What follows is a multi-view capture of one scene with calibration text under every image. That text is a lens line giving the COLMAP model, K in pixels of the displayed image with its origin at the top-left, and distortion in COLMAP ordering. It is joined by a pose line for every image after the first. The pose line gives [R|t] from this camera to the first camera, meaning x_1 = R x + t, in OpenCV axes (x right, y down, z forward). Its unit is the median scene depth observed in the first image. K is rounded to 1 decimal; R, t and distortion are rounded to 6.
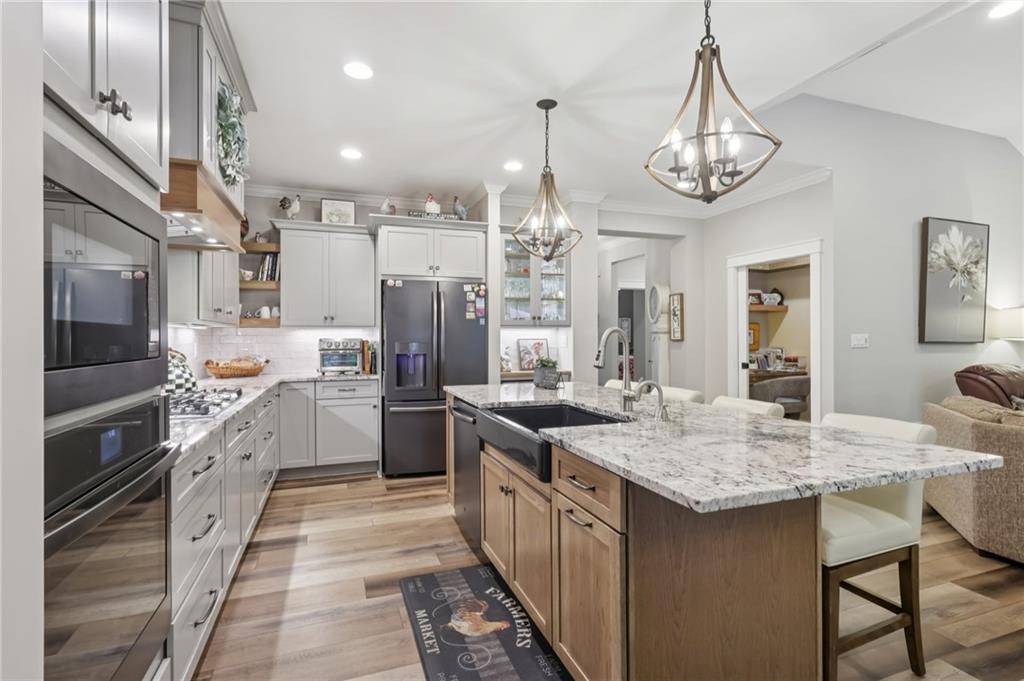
lens RADIAL K [[481.9, 0, 507.9], [0, 481.9, 338.8], [0, 0, 1]] dist [0.000502, 0.000850]
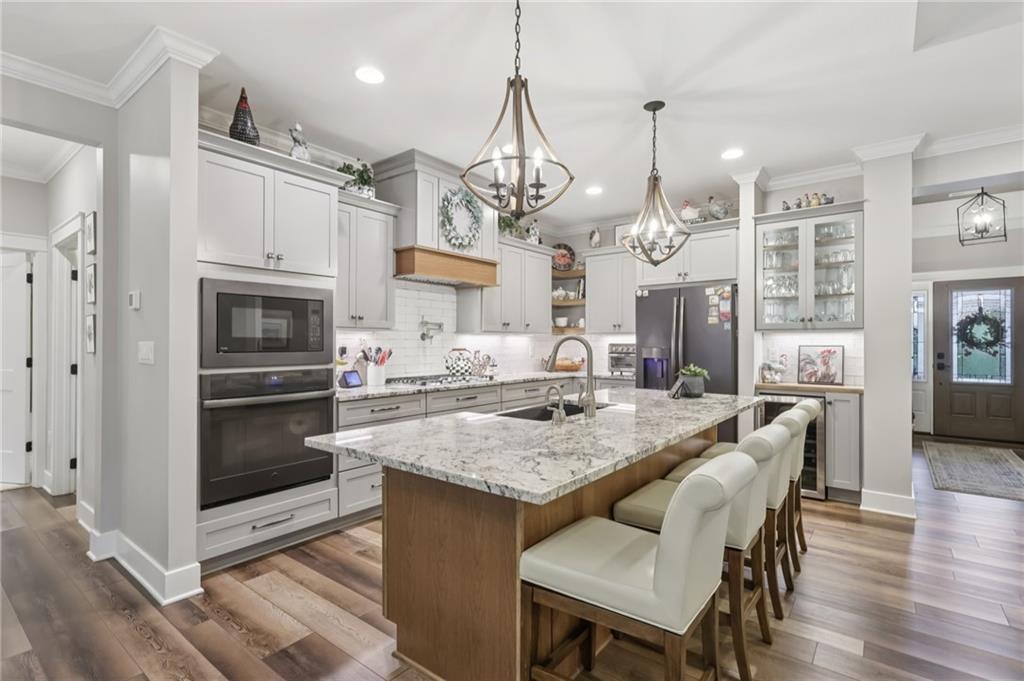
lens RADIAL K [[481.9, 0, 512.8], [0, 481.9, 341.8], [0, 0, 1]] dist [0.000502, 0.000850]
pose [[0.538294, 0.003482, -0.842750, 0.496717], [-0.005524, 0.999985, 0.000604, -0.003828], [0.842739, 0.004330, 0.538305, 0.152180]]
